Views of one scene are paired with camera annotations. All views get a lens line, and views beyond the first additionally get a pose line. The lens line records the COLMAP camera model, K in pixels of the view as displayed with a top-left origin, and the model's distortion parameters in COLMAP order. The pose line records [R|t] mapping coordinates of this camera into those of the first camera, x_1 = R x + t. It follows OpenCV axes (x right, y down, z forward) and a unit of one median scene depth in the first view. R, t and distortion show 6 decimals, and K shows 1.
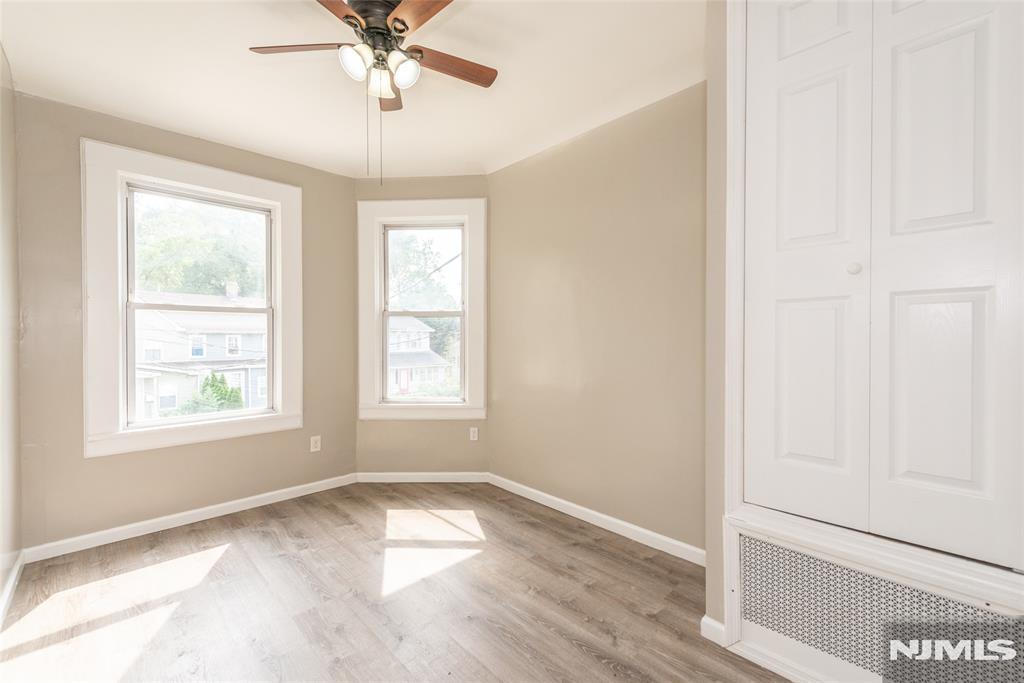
lens RADIAL K [[429.1, 0, 509.9], [0, 429.1, 352.6], [0, 0, 1]] dist [0.012525, -0.000419]
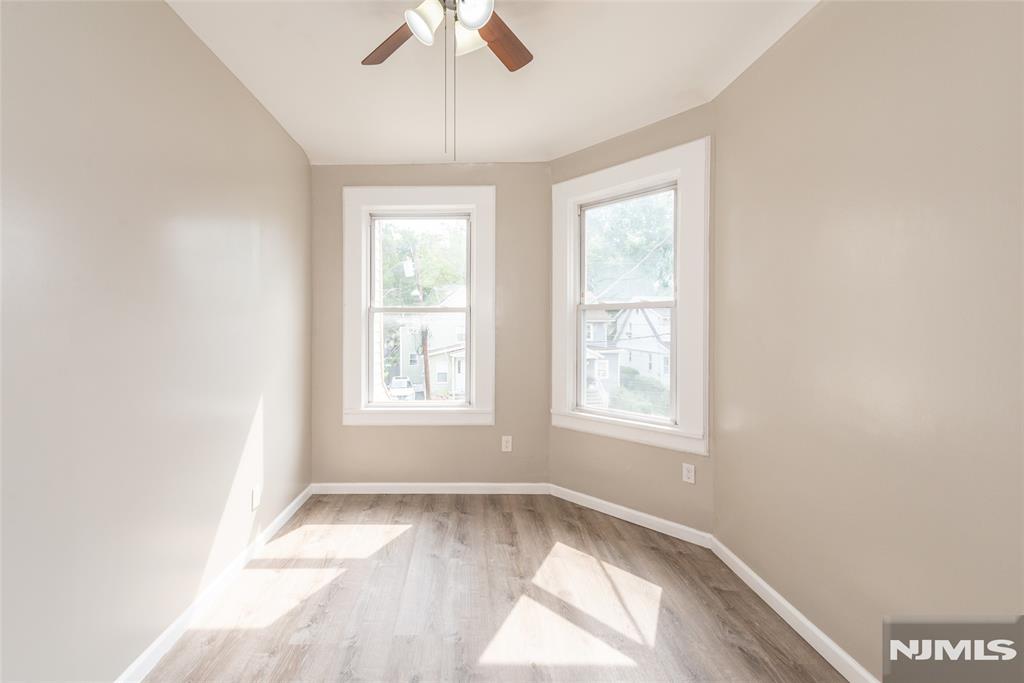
lens RADIAL K [[416.7, 0, 511.9], [0, 416.7, 324.8], [0, 0, 1]] dist [0.016688, -0.000189]
pose [[0.708253, 0.008672, -0.705906, 0.232389], [-0.020275, 0.999762, -0.008060, -0.052571], [0.705668, 0.020021, 0.708260, 0.352634]]
